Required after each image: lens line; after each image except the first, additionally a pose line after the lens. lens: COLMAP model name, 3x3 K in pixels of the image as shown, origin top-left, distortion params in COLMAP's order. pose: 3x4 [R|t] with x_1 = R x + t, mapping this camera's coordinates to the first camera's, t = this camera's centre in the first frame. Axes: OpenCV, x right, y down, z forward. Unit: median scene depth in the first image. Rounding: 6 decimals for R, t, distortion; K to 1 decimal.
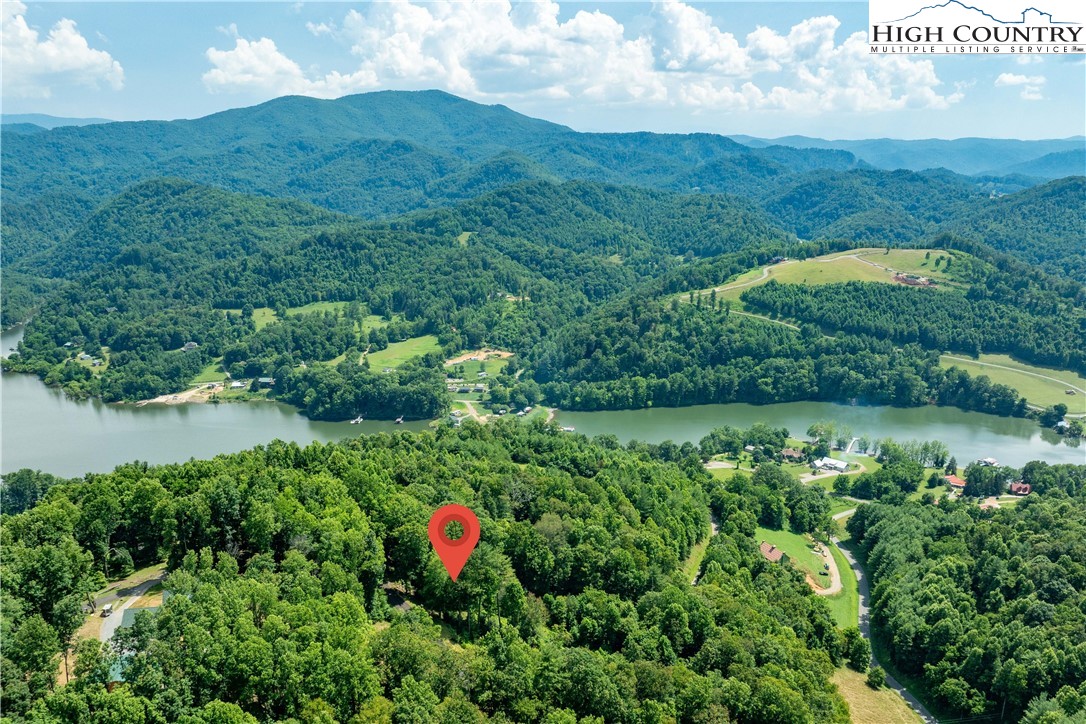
lens RADIAL K [[827.5, 0, 543.6], [0, 827.5, 432.8], [0, 0, 1]] dist [-0.027343, -0.032088]
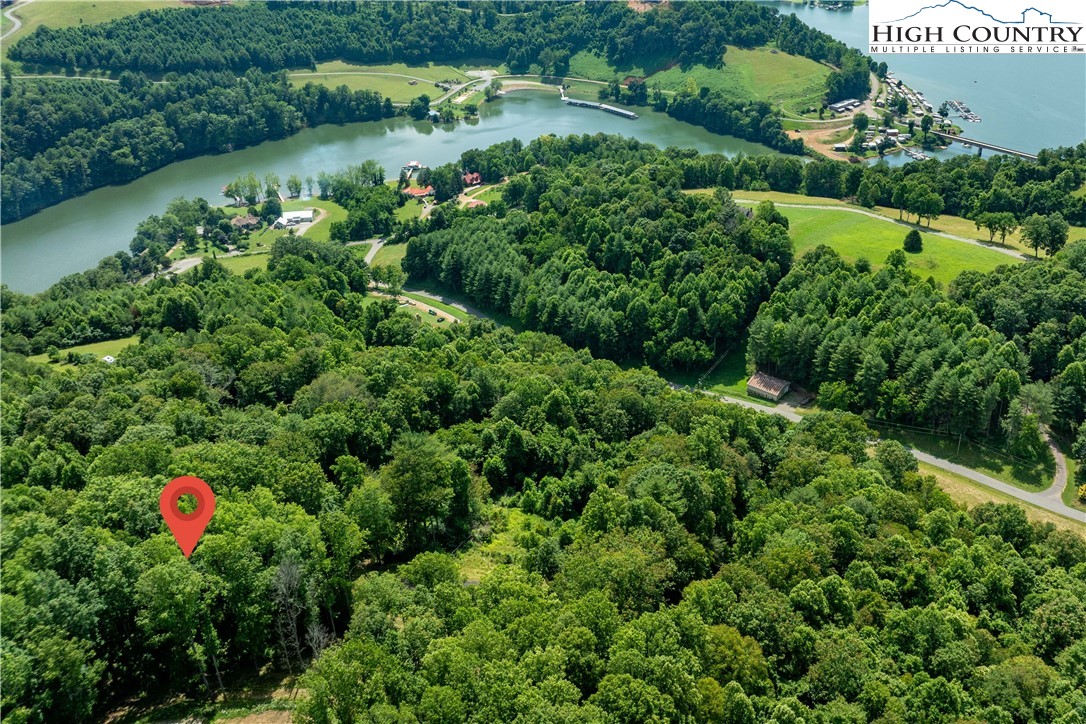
lens RADIAL K [[896.3, 0, 621.2], [0, 896.3, 247.0], [0, 0, 1]] dist [-0.027690, -0.015374]
pose [[0.541240, -0.346796, 0.766023, -0.148069], [0.270904, 0.934334, 0.231585, -0.042743], [-0.796034, 0.082175, 0.599647, 0.108957]]
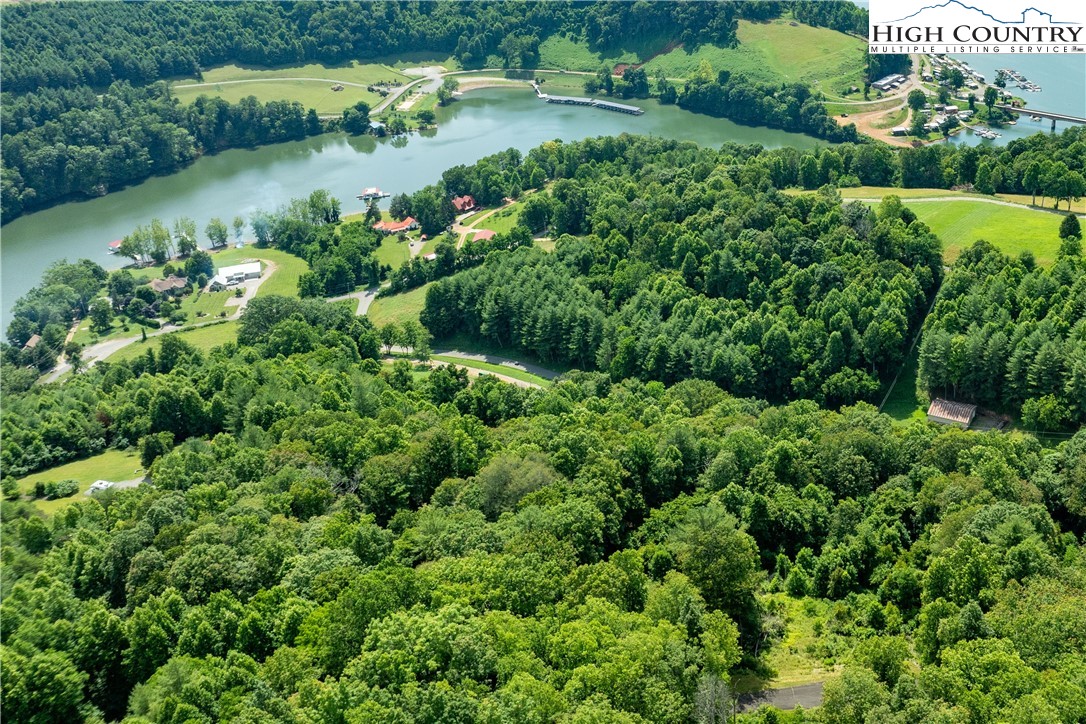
lens RADIAL K [[1115.7, 0, 776.4], [0, 1115.7, 200.2], [0, 0, 1]] dist [-0.043571, 0.013470]
pose [[0.336954, -0.333008, 0.880663, -0.188817], [0.305924, 0.923333, 0.232092, -0.064056], [-0.890434, 0.191212, 0.412996, 0.174235]]
